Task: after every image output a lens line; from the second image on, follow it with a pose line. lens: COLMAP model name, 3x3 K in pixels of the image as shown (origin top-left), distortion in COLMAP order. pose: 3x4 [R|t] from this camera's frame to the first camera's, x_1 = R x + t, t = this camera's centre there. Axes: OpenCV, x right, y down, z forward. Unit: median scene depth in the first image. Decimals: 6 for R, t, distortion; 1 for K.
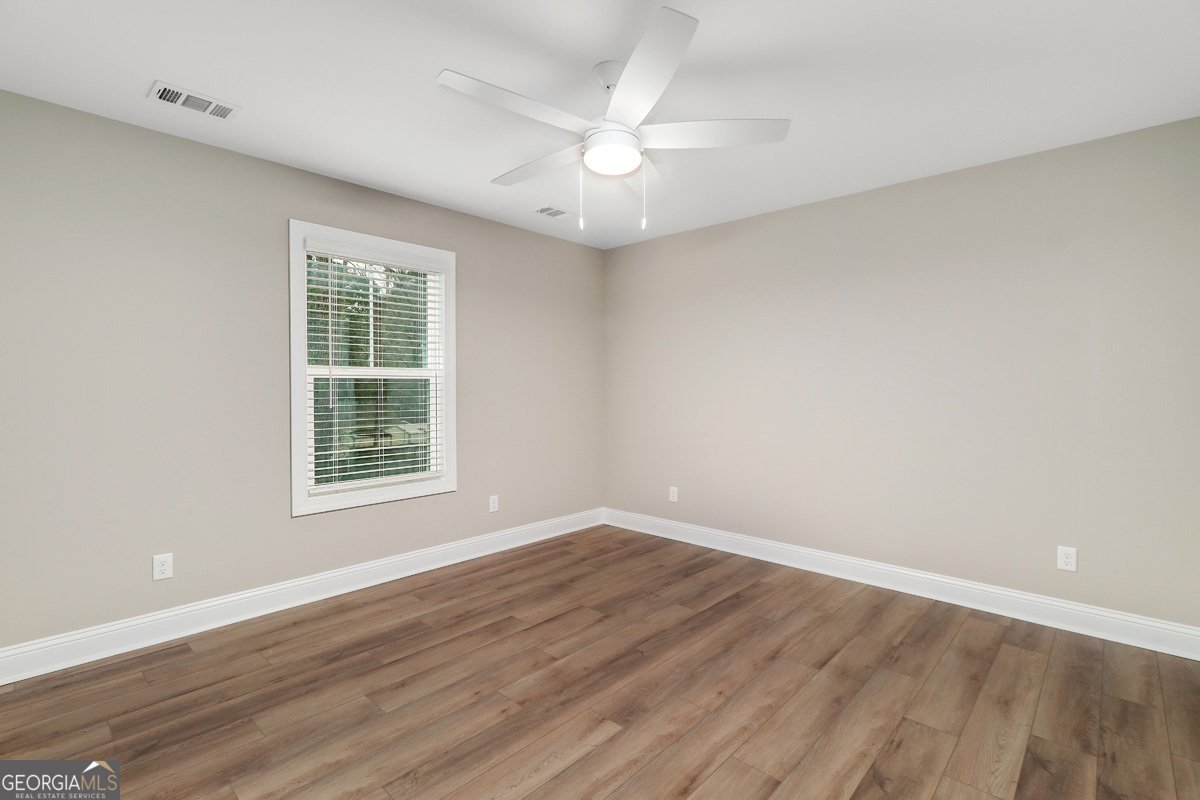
lens RADIAL K [[574.3, 0, 603.6], [0, 574.3, 386.3], [0, 0, 1]] dist [0.000703, -0.000022]
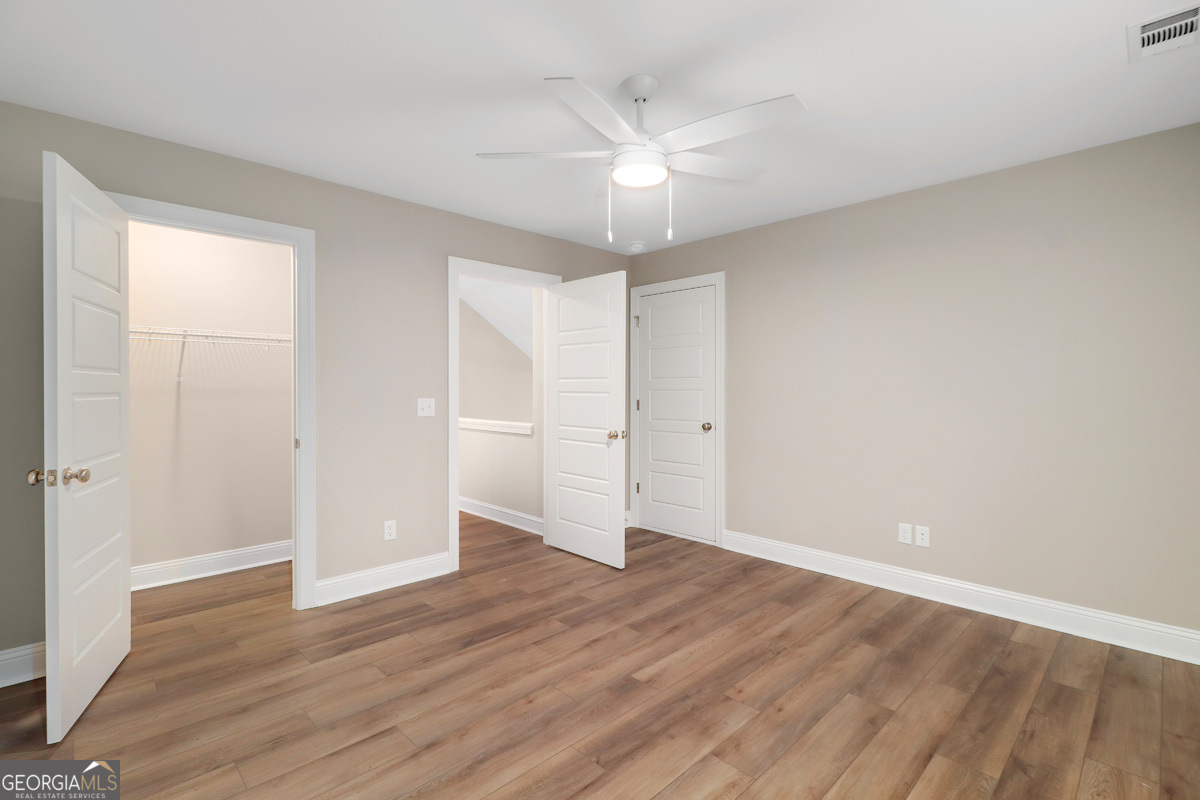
lens RADIAL K [[574.3, 0, 603.6], [0, 574.3, 386.3], [0, 0, 1]] dist [0.000703, -0.000022]
pose [[-0.998798, -0.000988, 0.048997, 0.029283], [-0.001220, 0.999988, -0.004699, -0.004552], [-0.048992, -0.004753, -0.998788, 1.999481]]
